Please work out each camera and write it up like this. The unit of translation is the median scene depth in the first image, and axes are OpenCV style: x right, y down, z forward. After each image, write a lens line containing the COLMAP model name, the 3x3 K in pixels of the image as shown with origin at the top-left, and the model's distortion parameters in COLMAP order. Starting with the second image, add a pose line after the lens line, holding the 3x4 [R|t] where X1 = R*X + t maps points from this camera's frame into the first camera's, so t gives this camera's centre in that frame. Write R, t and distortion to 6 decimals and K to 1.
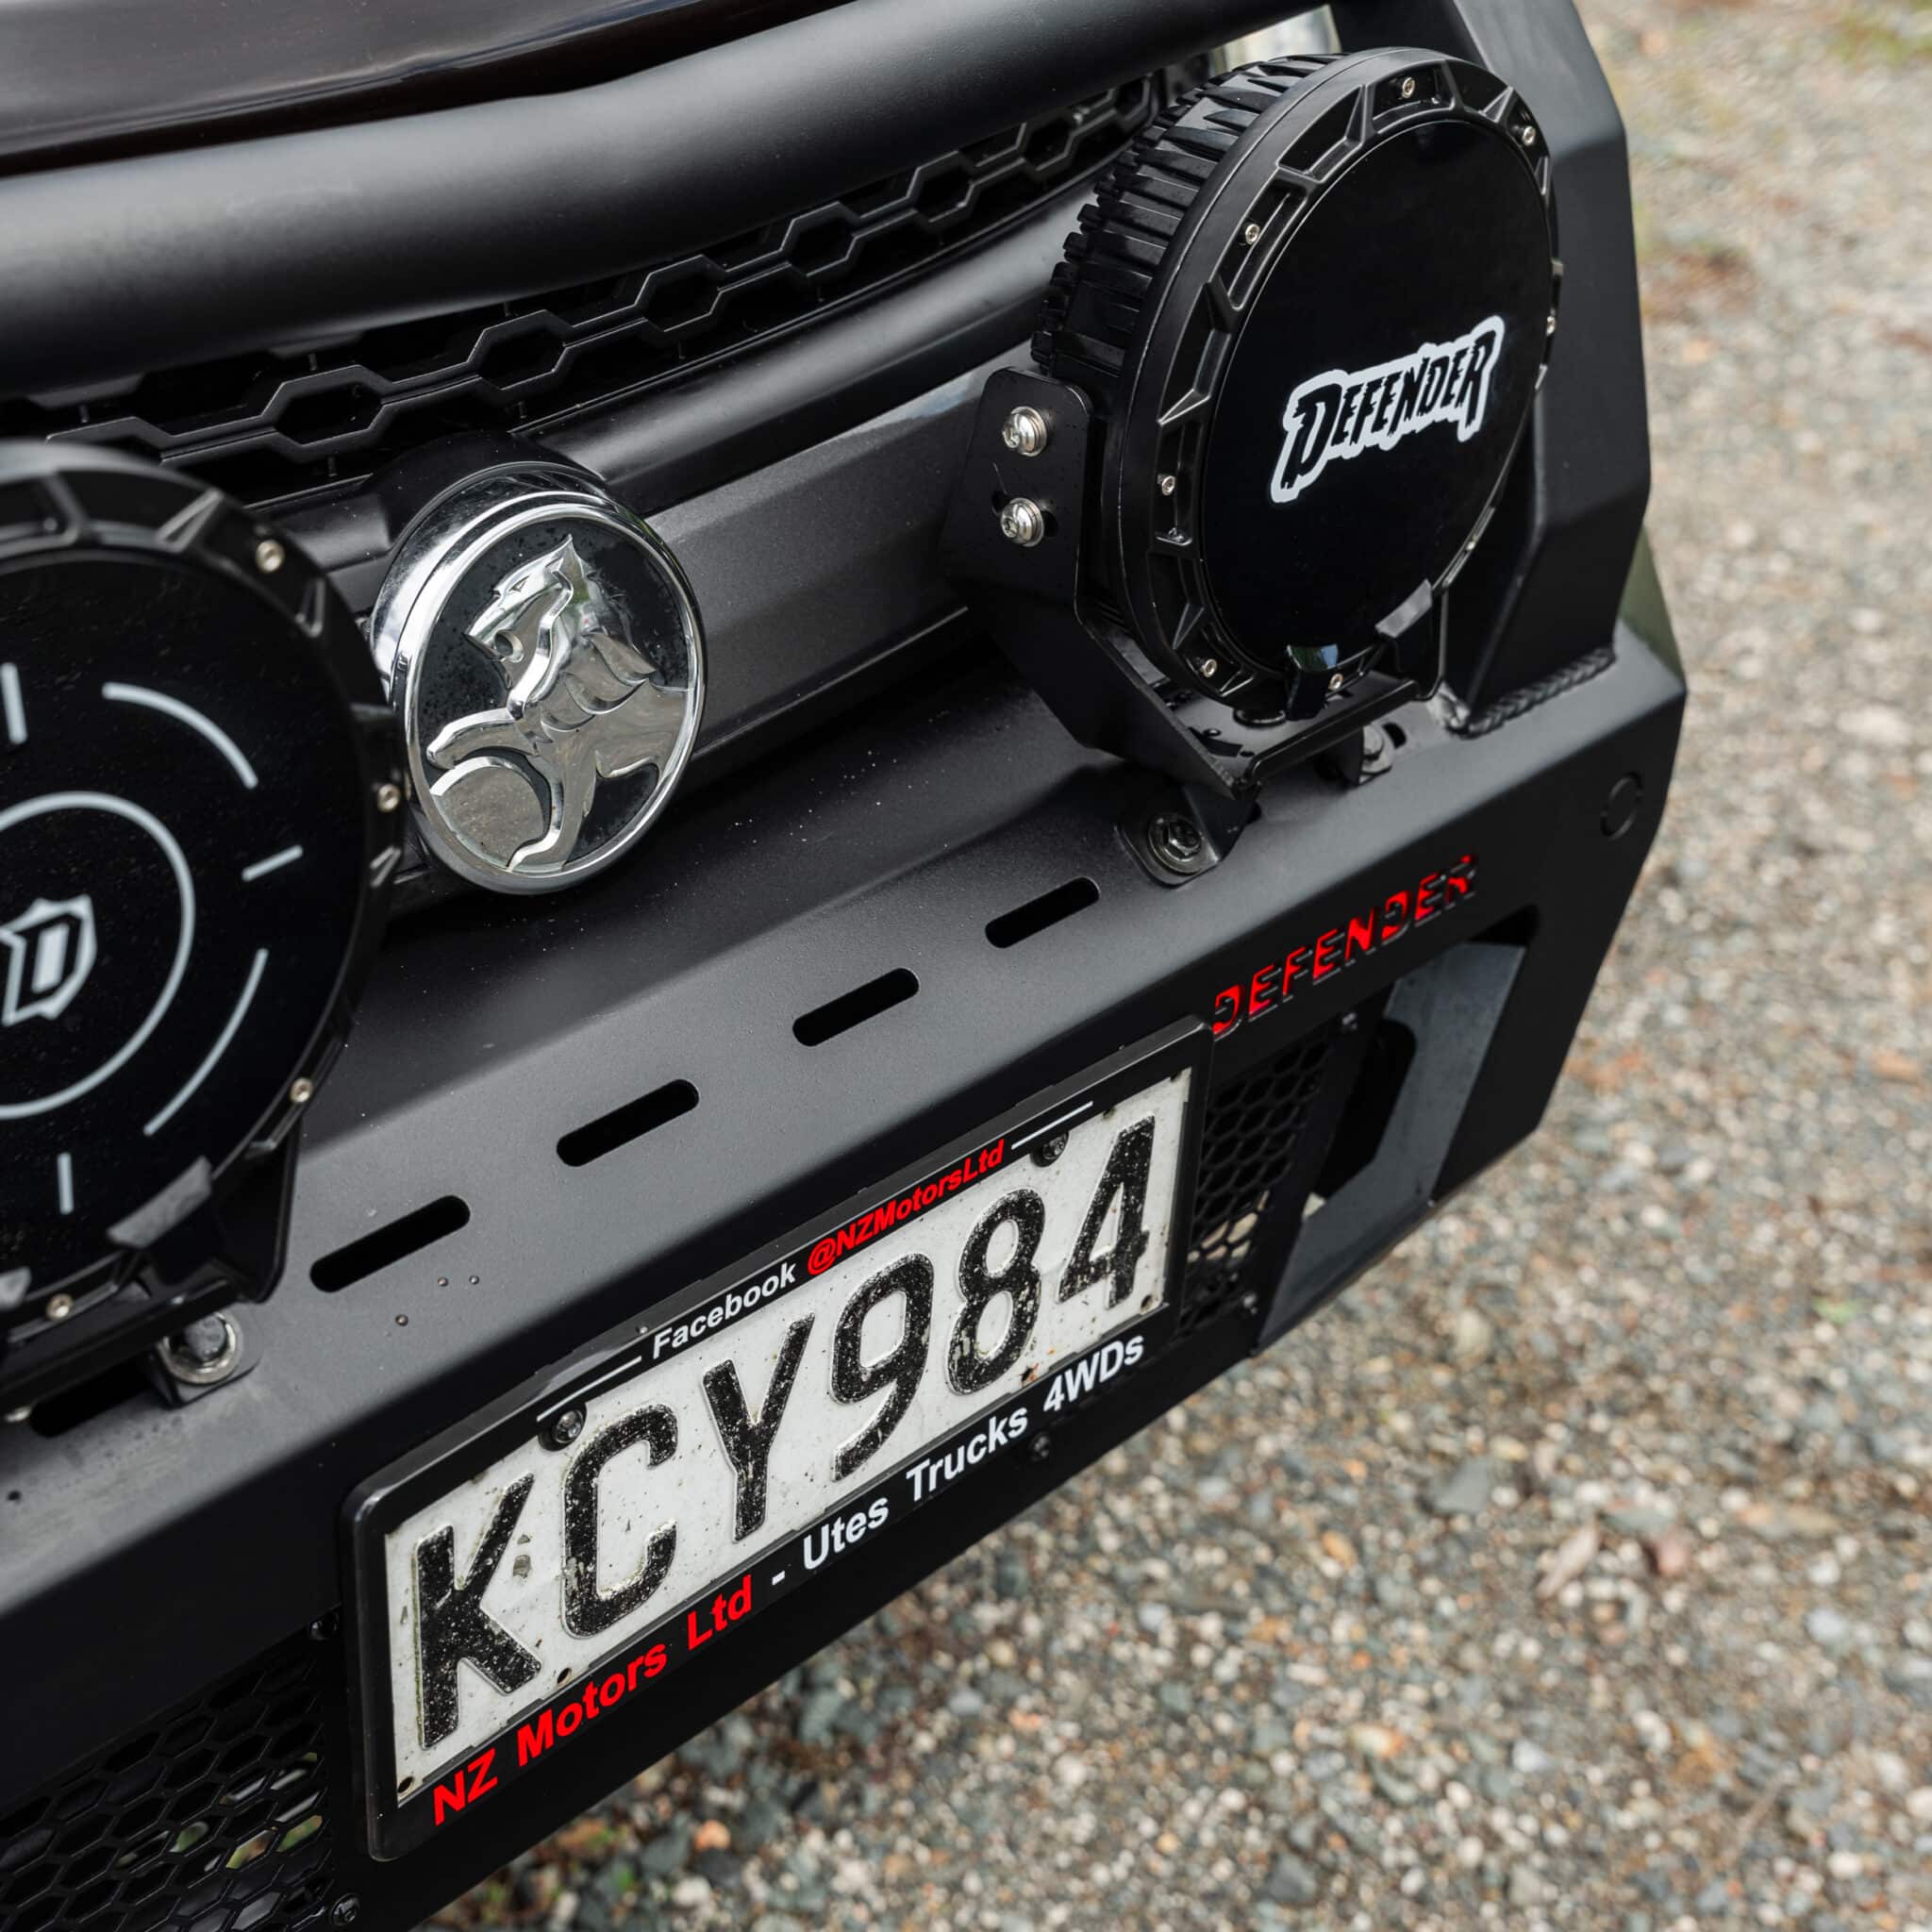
lens RADIAL K [[3205.4, 0, 958.0], [0, 3205.4, 965.4], [0, 0, 1]] dist [-0.005252, 0.000000]
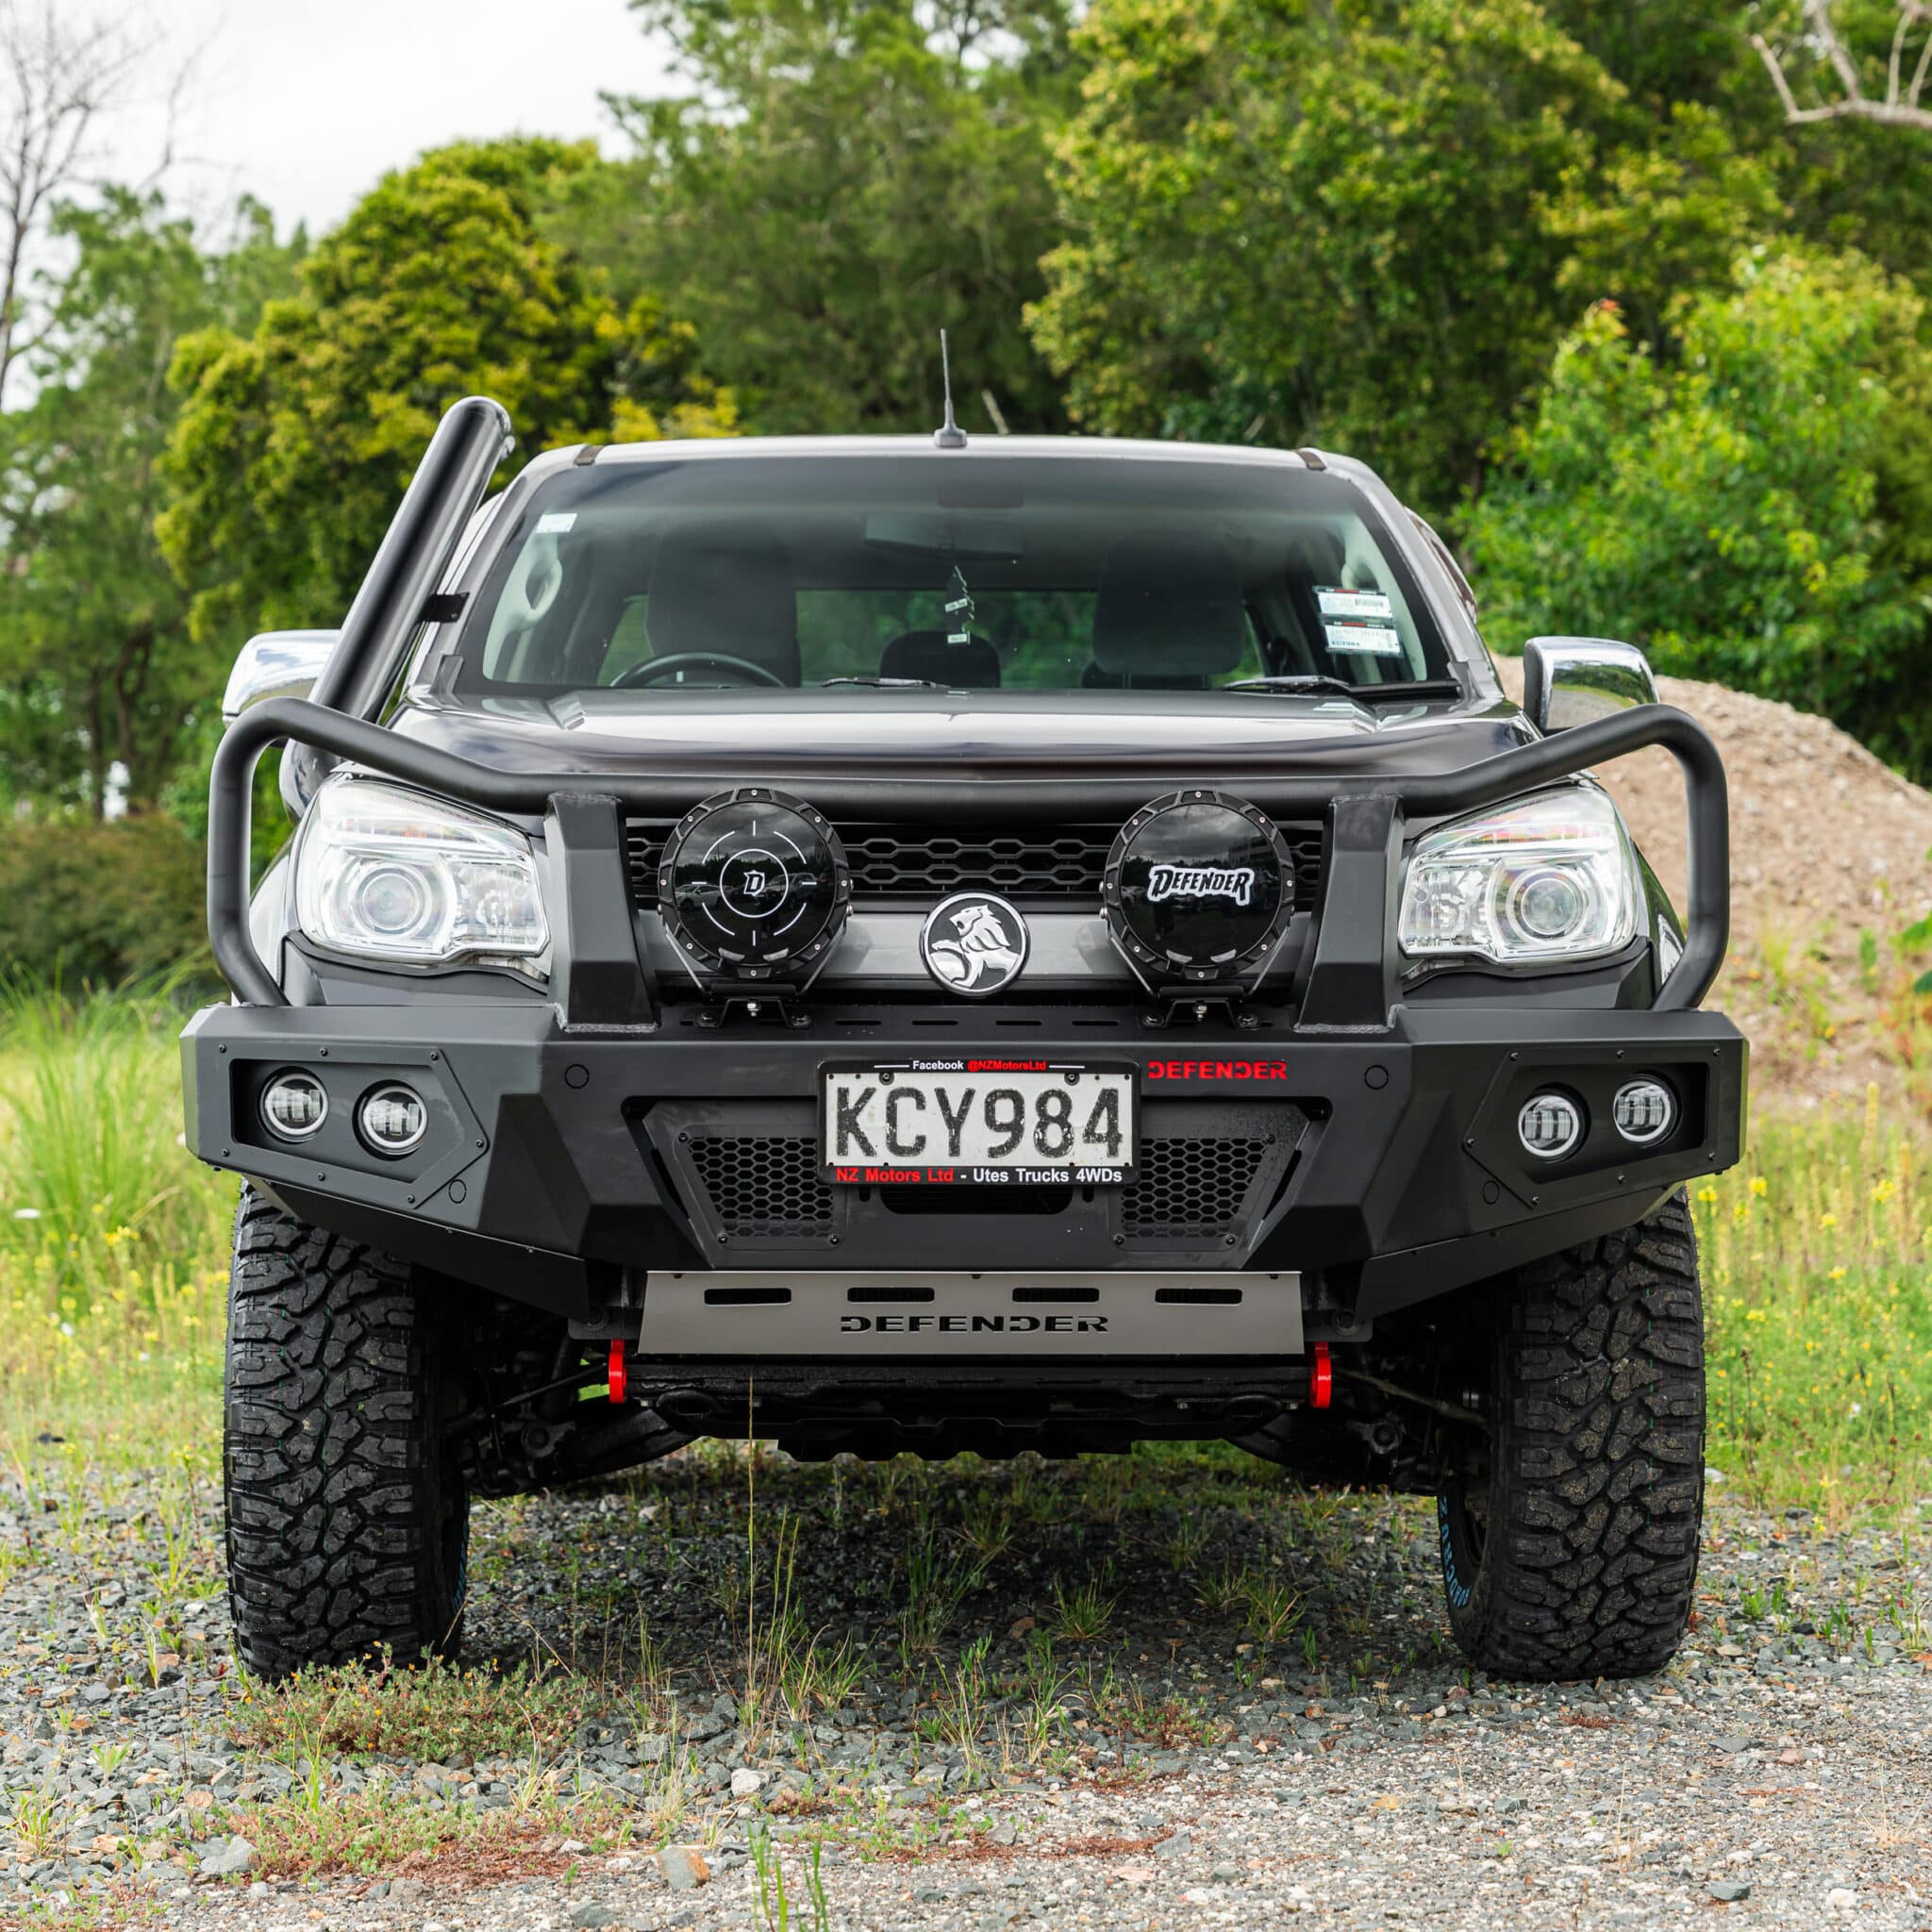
lens RADIAL K [[5212.6, 0, 963.0], [0, 5212.6, 960.4], [0, 0, 1]] dist [0.074510, 0.000000]
pose [[0.695234, -0.062567, -0.716055, 3.870220], [-0.343614, 0.846069, -0.407549, 2.216798], [0.631332, 0.529388, 0.566717, -2.259246]]
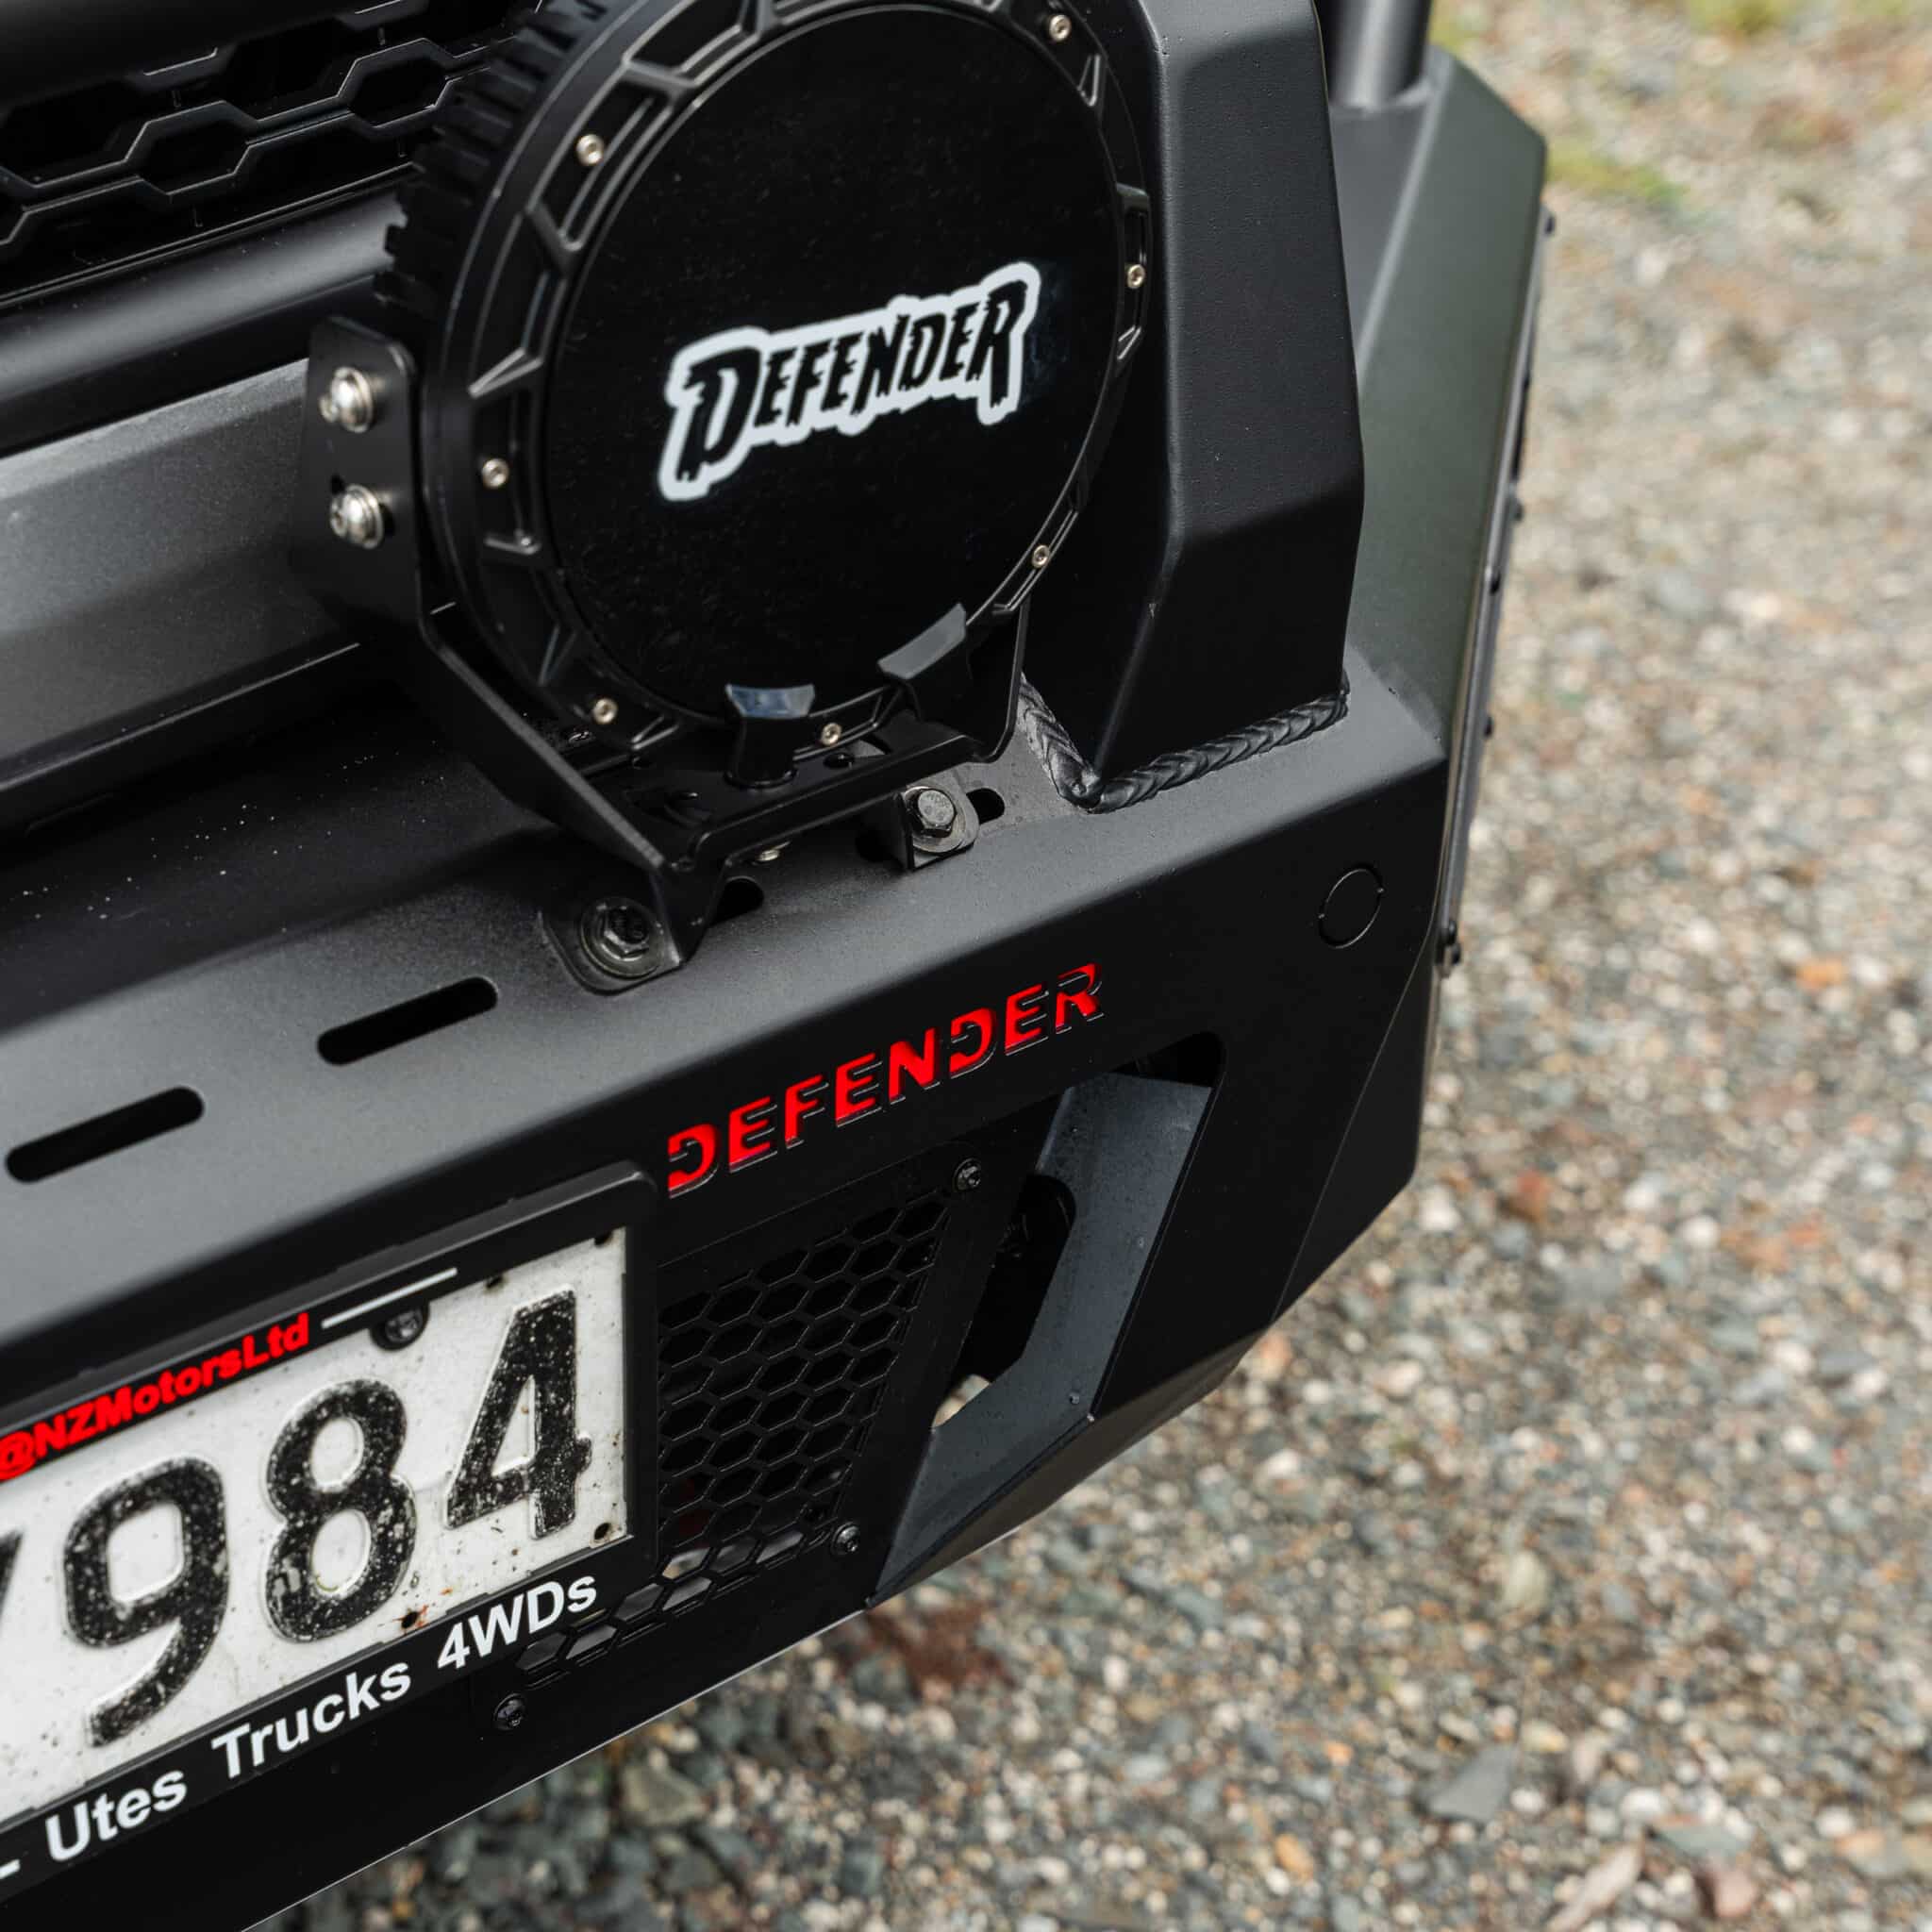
lens RADIAL K [[4055.6, 0, 972.5], [0, 4055.6, 962.6], [0, 0, 1]] dist [0.026191, 0.000000]
pose [[0.994296, 0.035423, -0.100599, 0.254272], [-0.037822, 0.999041, -0.022039, -0.013873], [0.099722, 0.025718, 0.994683, 0.040364]]
